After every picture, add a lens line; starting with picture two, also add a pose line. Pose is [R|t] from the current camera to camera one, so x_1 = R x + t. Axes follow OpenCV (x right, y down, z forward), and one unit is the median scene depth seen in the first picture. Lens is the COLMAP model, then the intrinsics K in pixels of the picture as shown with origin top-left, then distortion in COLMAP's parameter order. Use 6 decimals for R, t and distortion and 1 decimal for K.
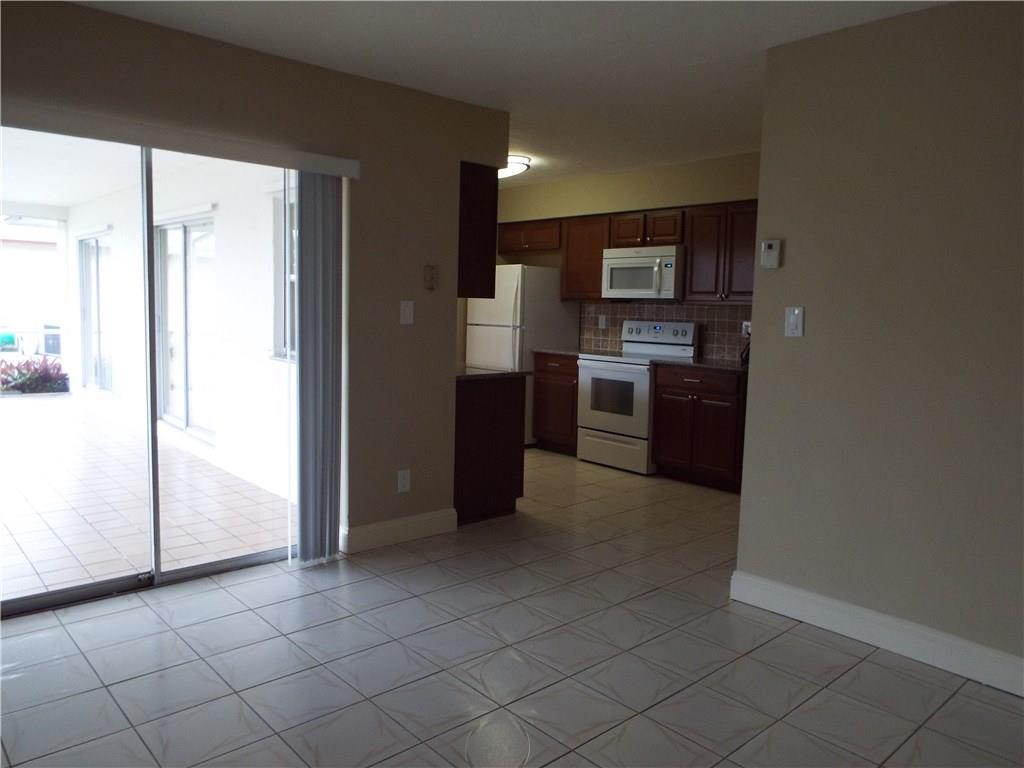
lens RADIAL K [[748.7, 0, 511.0], [0, 748.7, 388.0], [0, 0, 1]] dist [0.002113, 0.000048]
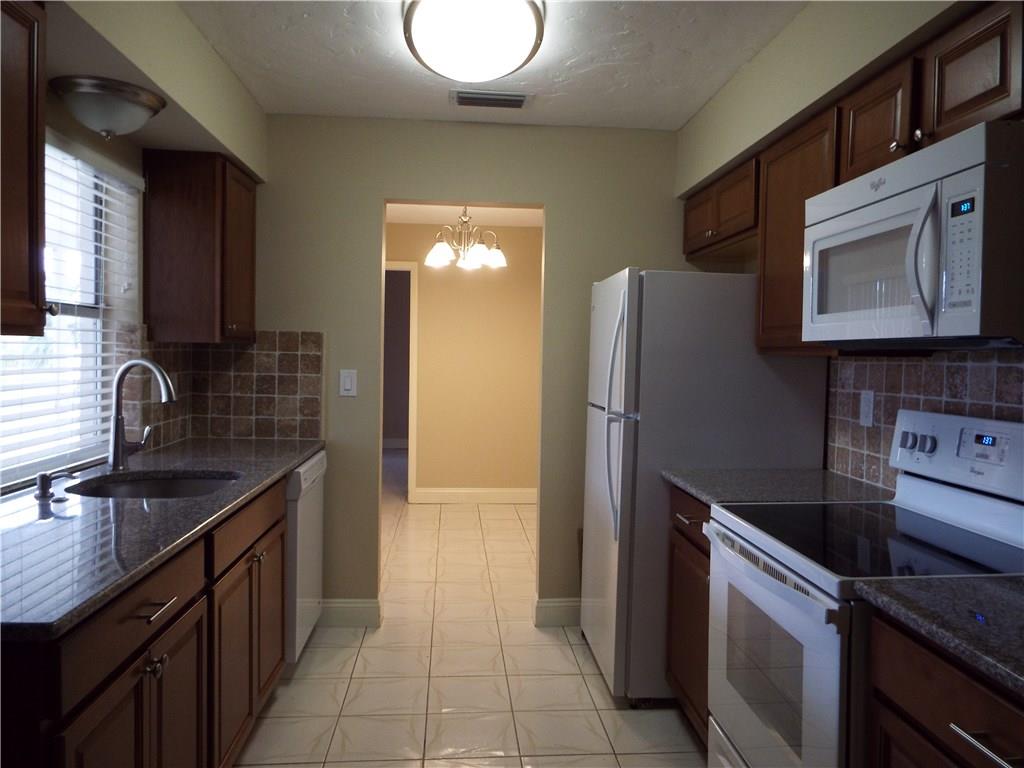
lens RADIAL K [[748.7, 0, 513.7], [0, 748.7, 384.2], [0, 0, 1]] dist [0.002113, 0.000048]
pose [[0.789461, 0.011467, -0.613693, 0.229066], [-0.061474, 0.996275, -0.060466, -0.073595], [0.610714, 0.085461, 0.787226, 0.661005]]
